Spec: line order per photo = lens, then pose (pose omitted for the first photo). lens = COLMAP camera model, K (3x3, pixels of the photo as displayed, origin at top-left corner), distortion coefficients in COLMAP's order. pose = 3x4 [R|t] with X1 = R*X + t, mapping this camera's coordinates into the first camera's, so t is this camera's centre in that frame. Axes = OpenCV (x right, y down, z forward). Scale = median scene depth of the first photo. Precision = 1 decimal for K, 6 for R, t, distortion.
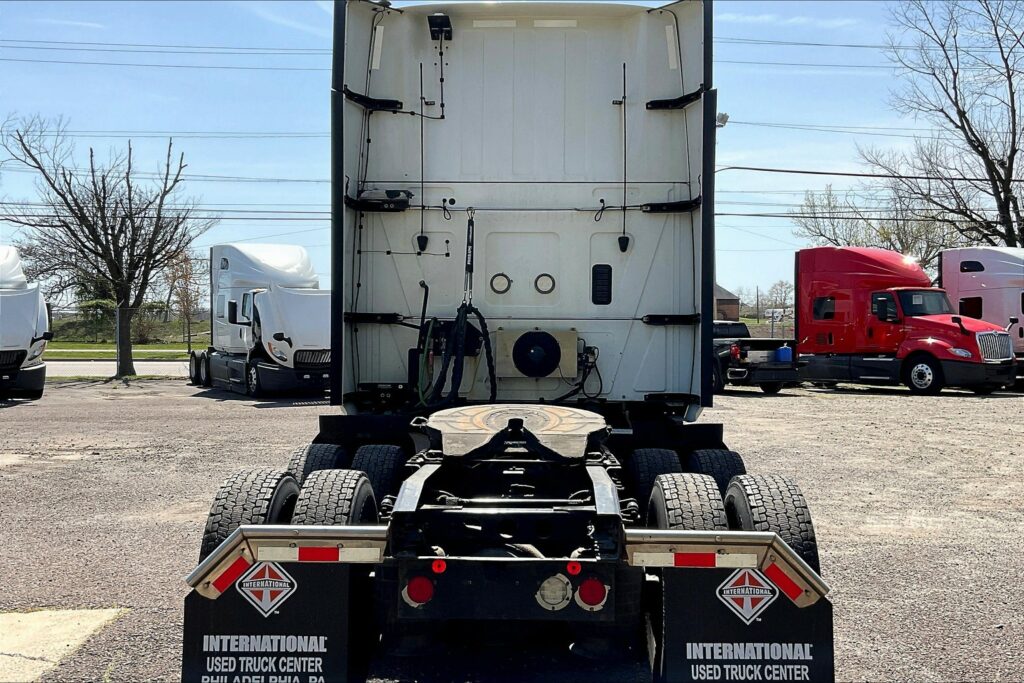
lens RADIAL K [[1105.6, 0, 543.6], [0, 1105.6, 339.5], [0, 0, 1]] dist [0.158321, -0.340307]
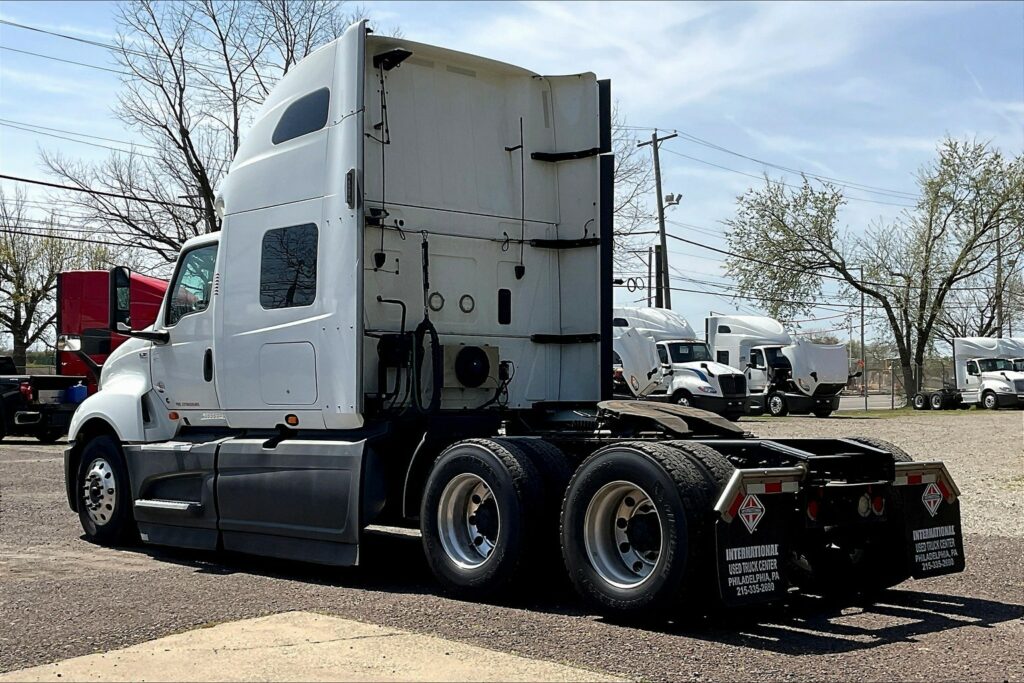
lens RADIAL K [[1375.2, 0, 568.5], [0, 1375.2, 342.2], [0, 0, 1]] dist [0.106159, -0.044189]
pose [[0.701983, 0.023736, 0.711798, -0.905968], [0.001373, 0.999398, -0.034680, 0.035824], [-0.712192, 0.025322, 0.701528, -0.036668]]
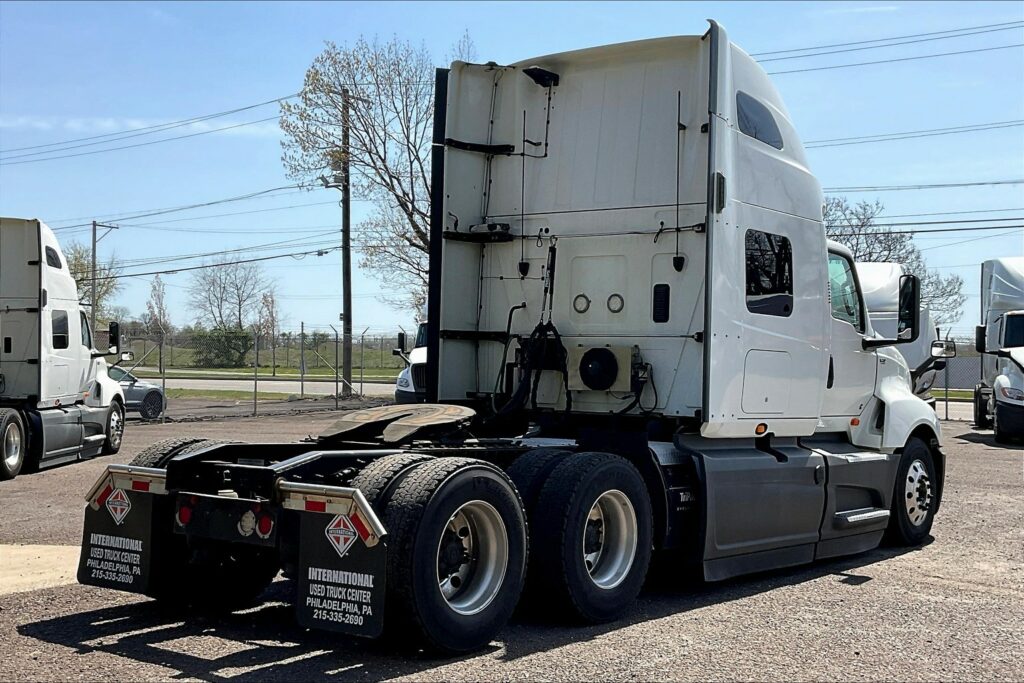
lens RADIAL K [[1375.2, 0, 568.5], [0, 1375.2, 342.2], [0, 0, 1]] dist [0.106159, -0.044189]
pose [[0.811416, 0.001920, -0.584466, 0.738507], [-0.017517, 0.999625, -0.021035, 0.015591], [0.584207, 0.027307, 0.811145, -0.099481]]
